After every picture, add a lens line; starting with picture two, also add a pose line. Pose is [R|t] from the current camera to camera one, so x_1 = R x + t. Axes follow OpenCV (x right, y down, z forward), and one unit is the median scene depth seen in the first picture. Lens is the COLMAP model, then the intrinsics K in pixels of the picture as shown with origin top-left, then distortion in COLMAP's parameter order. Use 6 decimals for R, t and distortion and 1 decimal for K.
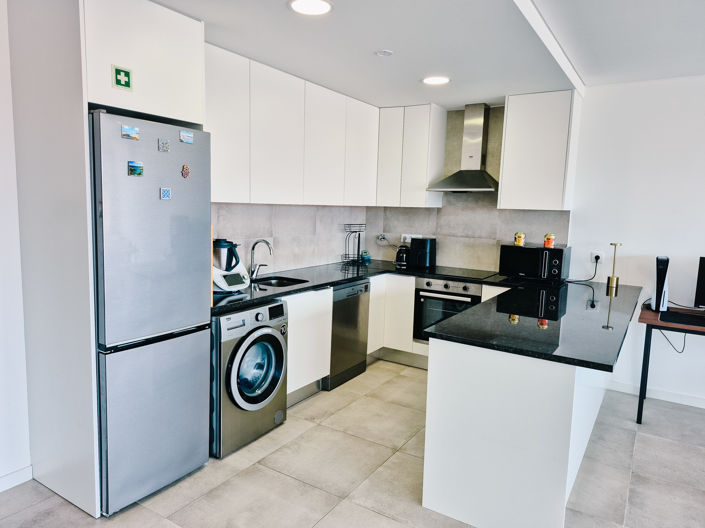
lens RADIAL K [[485.8, 0, 352.5], [0, 485.8, 264.0], [0, 0, 1]] dist [0.148042, -0.175110]
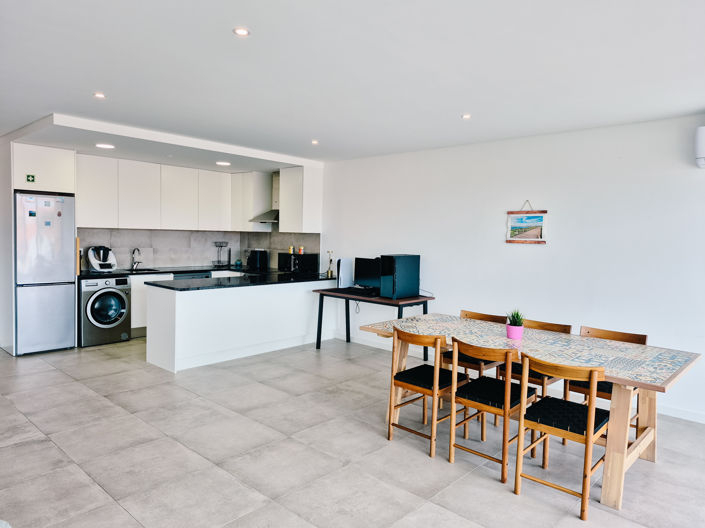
lens RADIAL K [[485.8, 0, 352.5], [0, 485.8, 264.0], [0, 0, 1]] dist [0.148042, -0.175110]
pose [[0.982459, 0.005834, -0.186389, 1.038747], [-0.018057, 0.997790, -0.063944, 0.124420], [0.185604, 0.066188, 0.980393, -0.742789]]
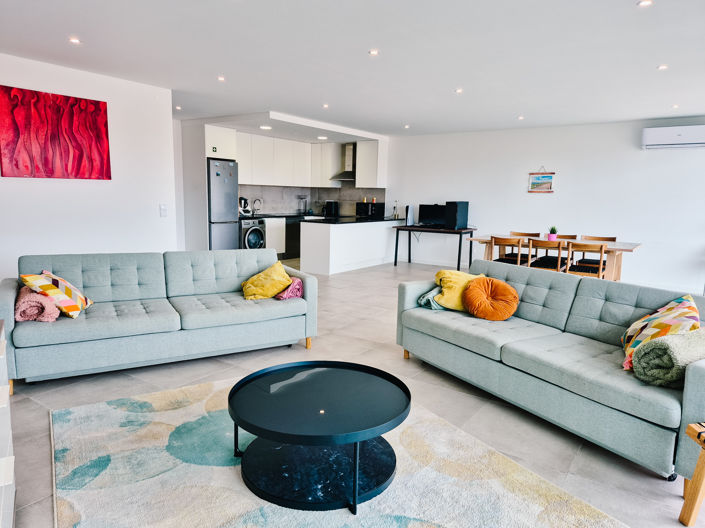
lens RADIAL K [[485.8, 0, 352.5], [0, 485.8, 264.0], [0, 0, 1]] dist [0.148042, -0.175110]
pose [[0.998636, 0.001139, -0.052202, 0.485074], [-0.000148, 0.999820, 0.018983, 0.262237], [0.052214, -0.018949, 0.998456, -1.684322]]
